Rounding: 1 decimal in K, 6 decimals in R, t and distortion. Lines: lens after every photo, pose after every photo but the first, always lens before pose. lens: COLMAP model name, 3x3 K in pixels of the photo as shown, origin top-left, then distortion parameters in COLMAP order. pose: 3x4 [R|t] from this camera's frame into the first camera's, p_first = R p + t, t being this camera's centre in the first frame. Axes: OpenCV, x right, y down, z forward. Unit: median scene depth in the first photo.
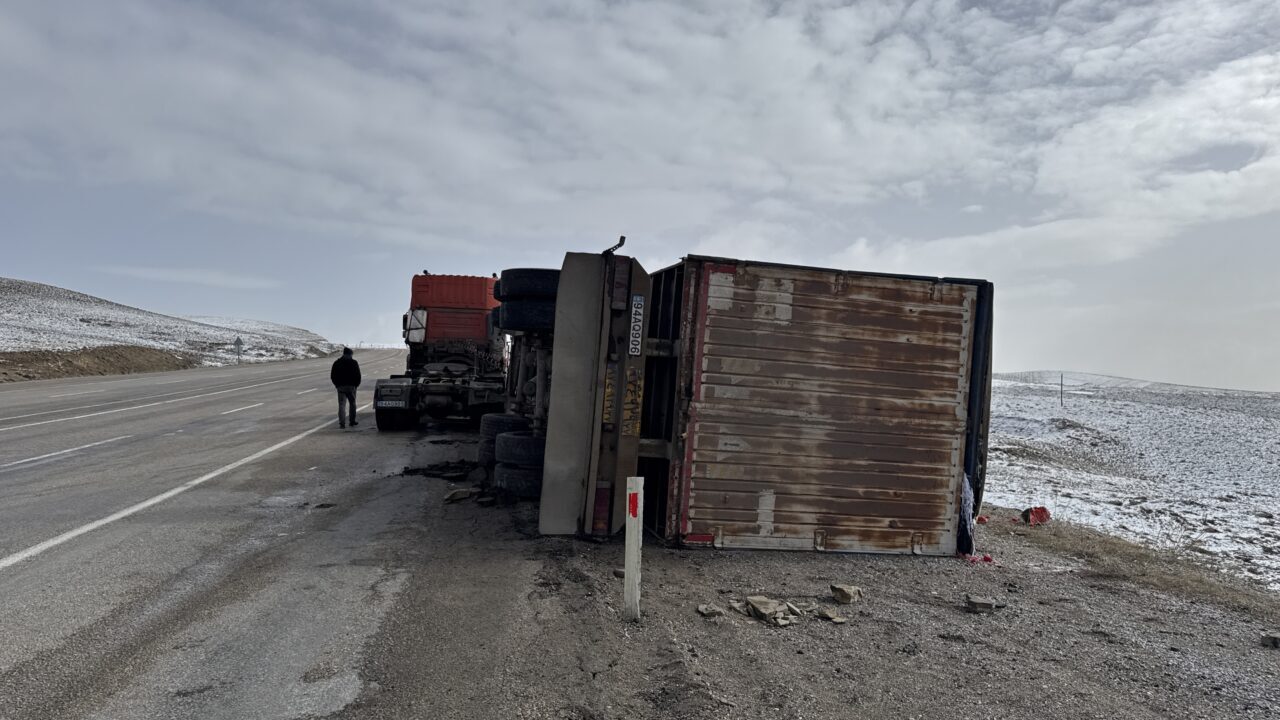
lens RADIAL K [[925.7, 0, 640.0], [0, 925.7, 360.0], [0, 0, 1]] dist [0.131861, -0.158453]
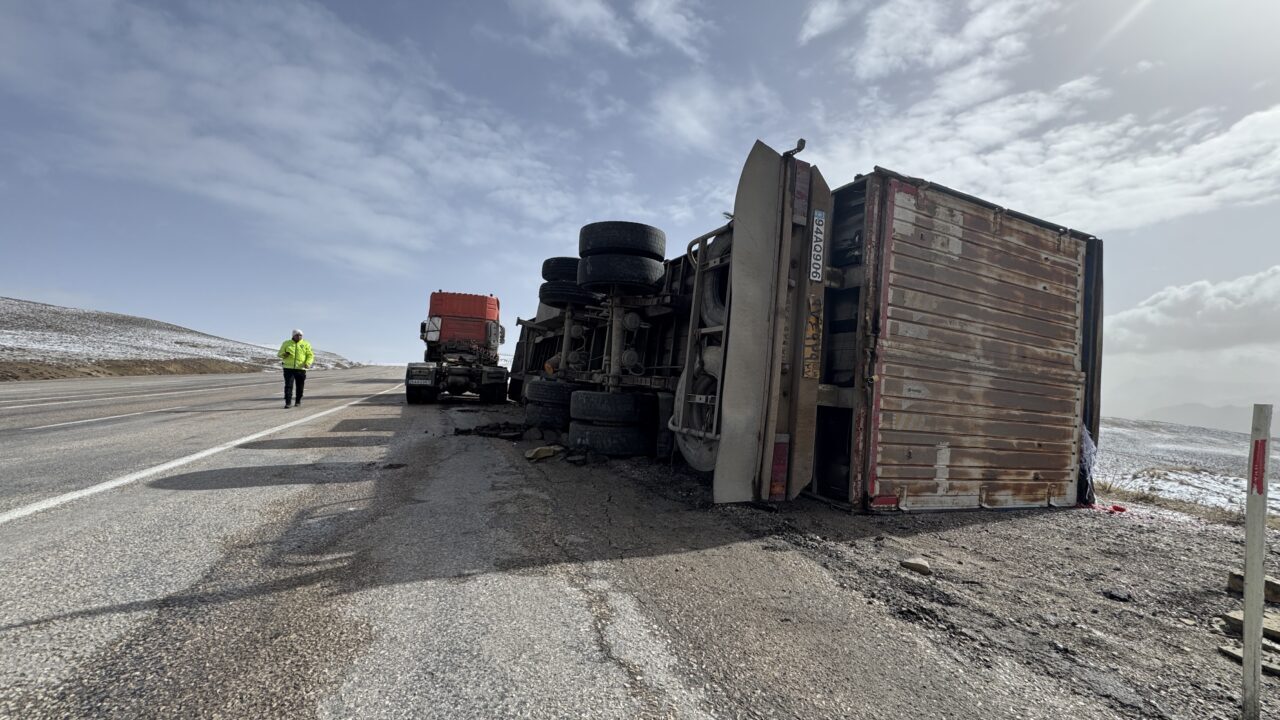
lens RADIAL K [[510.3, 0, 640.0], [0, 510.3, 360.0], [0, 0, 1]] dist [0.010351, -0.004311]
pose [[0.979893, 0.021240, 0.198391, -0.242745], [-0.014259, 0.999230, -0.036552, 0.082095], [-0.199014, 0.032988, 0.979441, 0.571600]]
